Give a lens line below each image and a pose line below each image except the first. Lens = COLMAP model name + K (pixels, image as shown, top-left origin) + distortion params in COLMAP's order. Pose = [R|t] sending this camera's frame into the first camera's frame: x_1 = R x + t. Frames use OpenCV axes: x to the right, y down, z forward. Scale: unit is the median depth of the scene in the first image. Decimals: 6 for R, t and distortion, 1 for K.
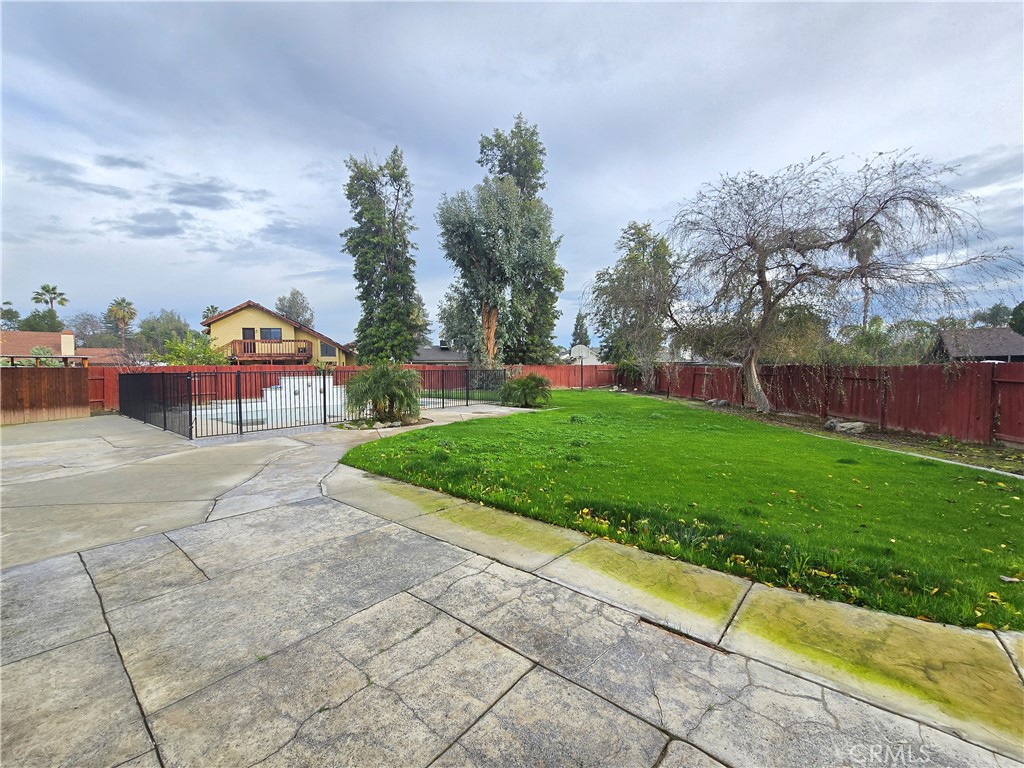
lens RADIAL K [[415.2, 0, 511.7], [0, 415.2, 385.1], [0, 0, 1]] dist [0.001768, 0.000403]
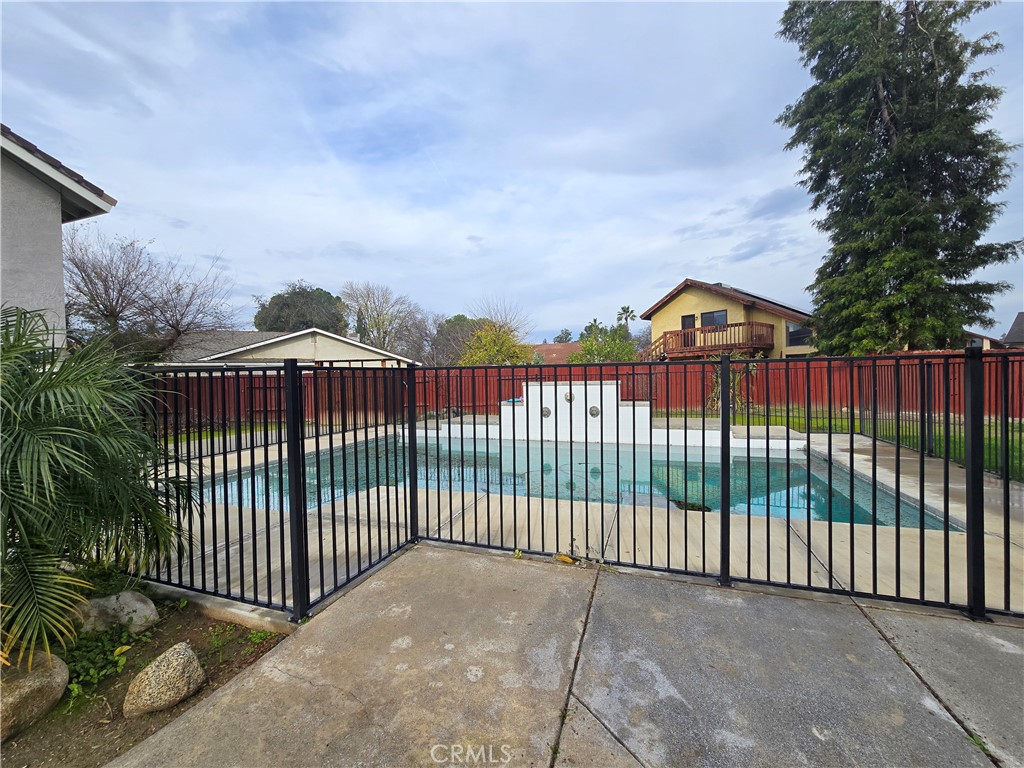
lens RADIAL K [[415.2, 0, 508.0], [0, 415.2, 381.4], [0, 0, 1]] dist [0.001768, 0.000403]
pose [[0.346787, 0.013348, -0.937849, -0.017401], [-0.016983, 0.999824, 0.007950, -0.014195], [0.937790, 0.013170, 0.346953, 0.428877]]
